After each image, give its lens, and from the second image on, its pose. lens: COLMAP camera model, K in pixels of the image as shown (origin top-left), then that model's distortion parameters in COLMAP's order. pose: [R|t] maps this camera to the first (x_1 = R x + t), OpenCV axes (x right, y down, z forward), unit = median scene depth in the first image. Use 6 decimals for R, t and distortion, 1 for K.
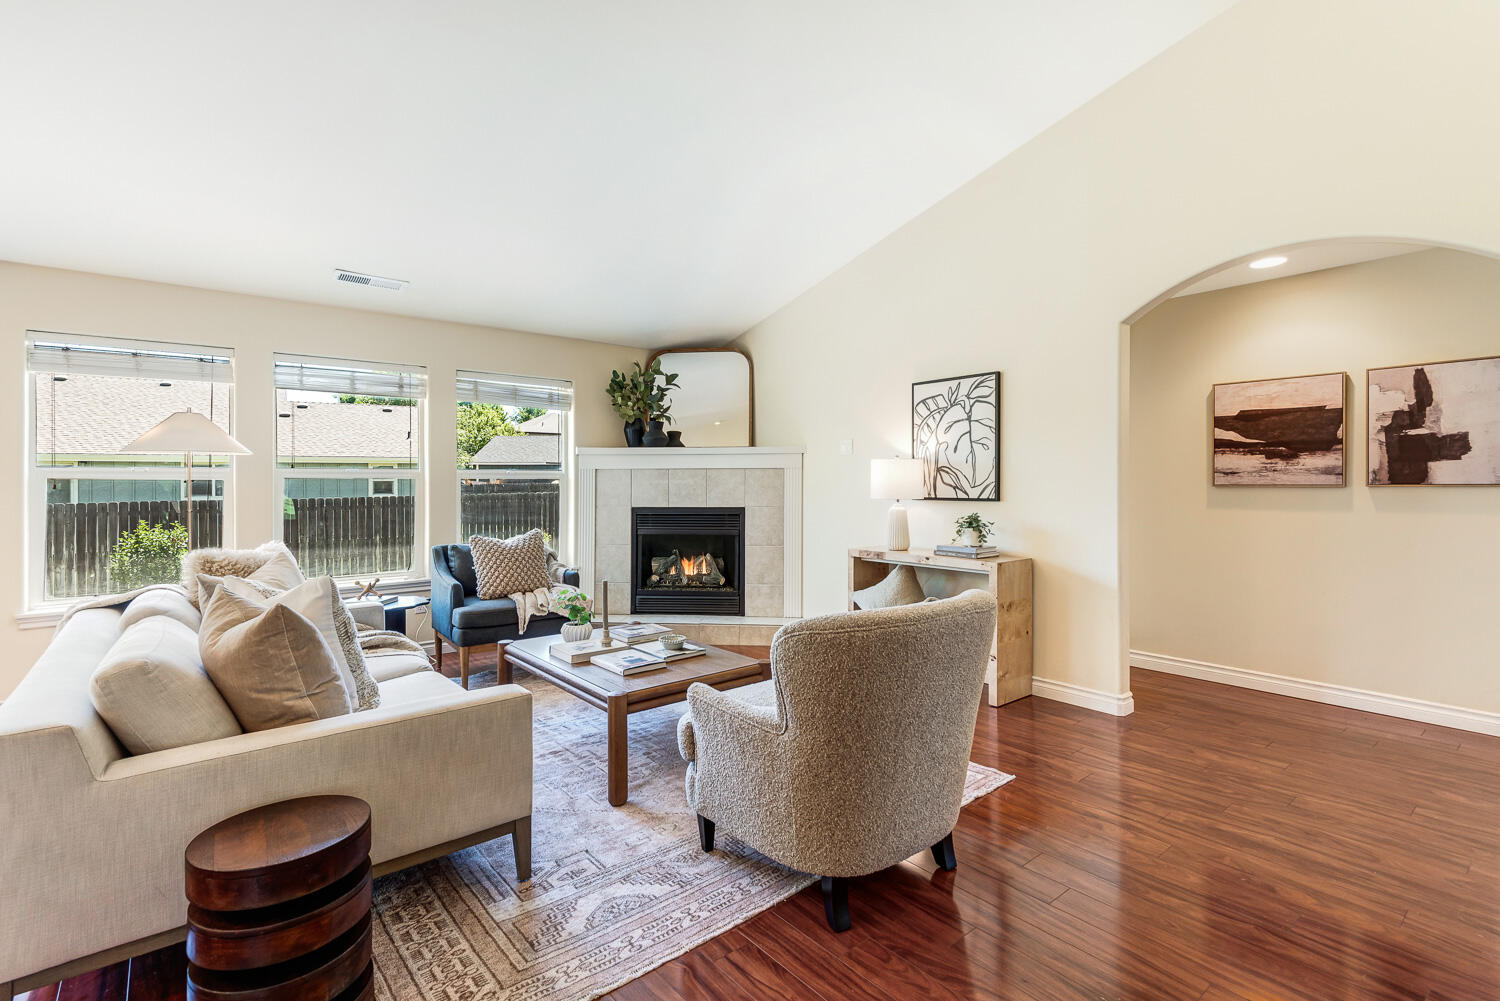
lens RADIAL K [[693.7, 0, 742.7], [0, 693.7, 486.9], [0, 0, 1]] dist [0.041146, -0.000201]
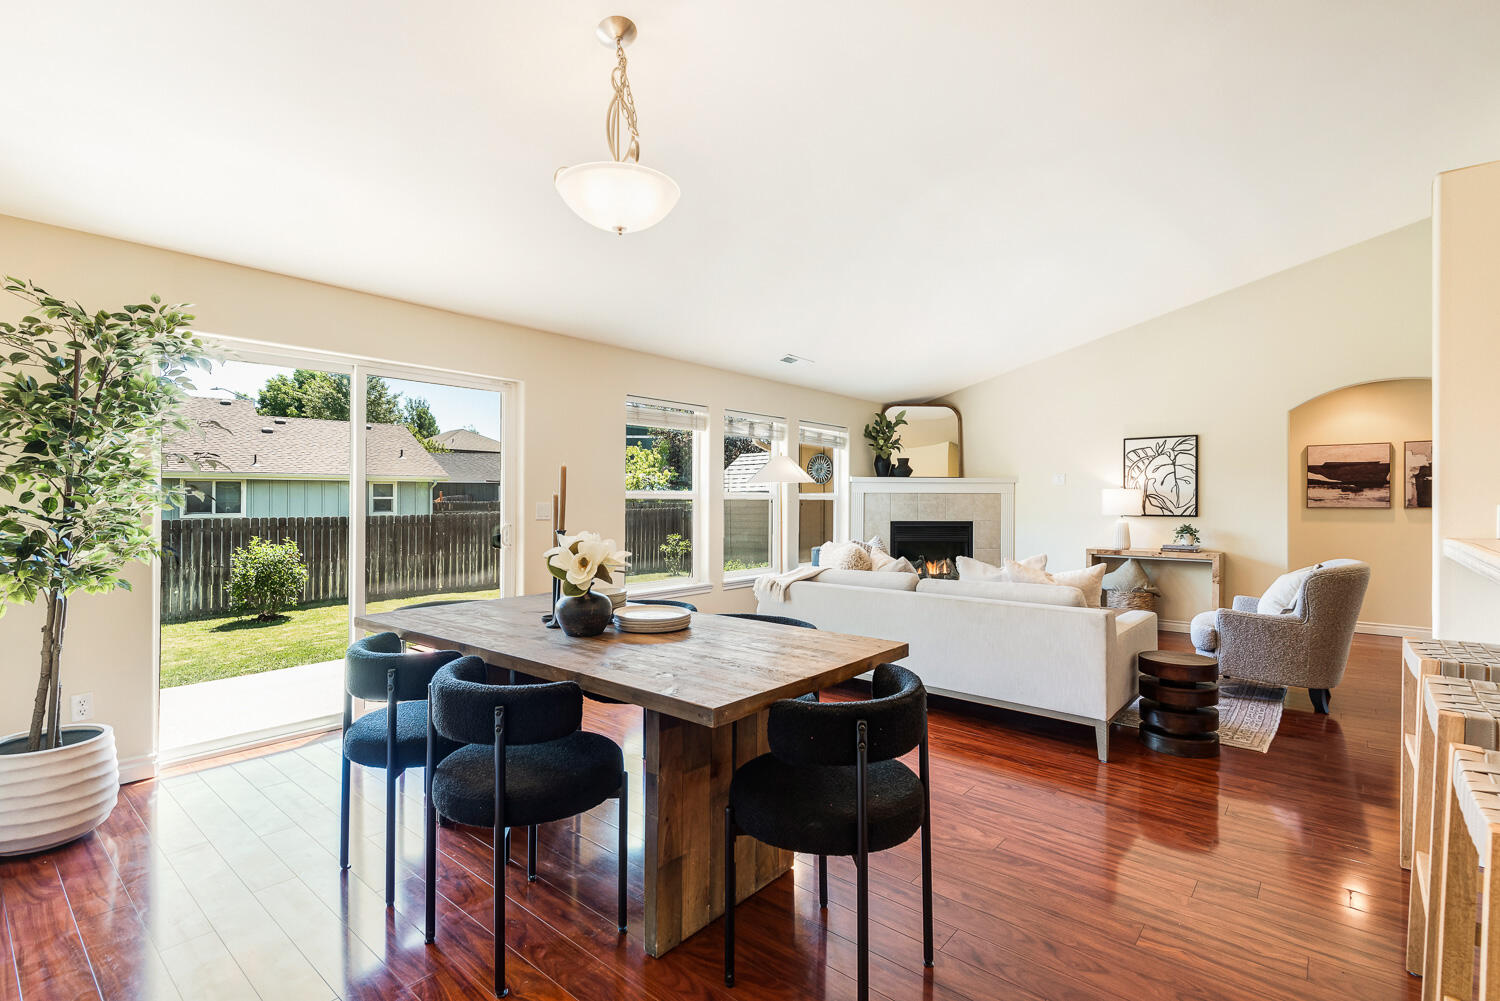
lens RADIAL K [[689.3, 0, 753.1], [0, 689.3, 495.2], [0, 0, 1]] dist [0.019389, -0.000457]
pose [[0.985007, 0.007439, 0.172352, -0.864256], [-0.004585, 0.999846, -0.016952, 0.002789], [-0.172451, 0.015908, 0.984890, -0.361853]]
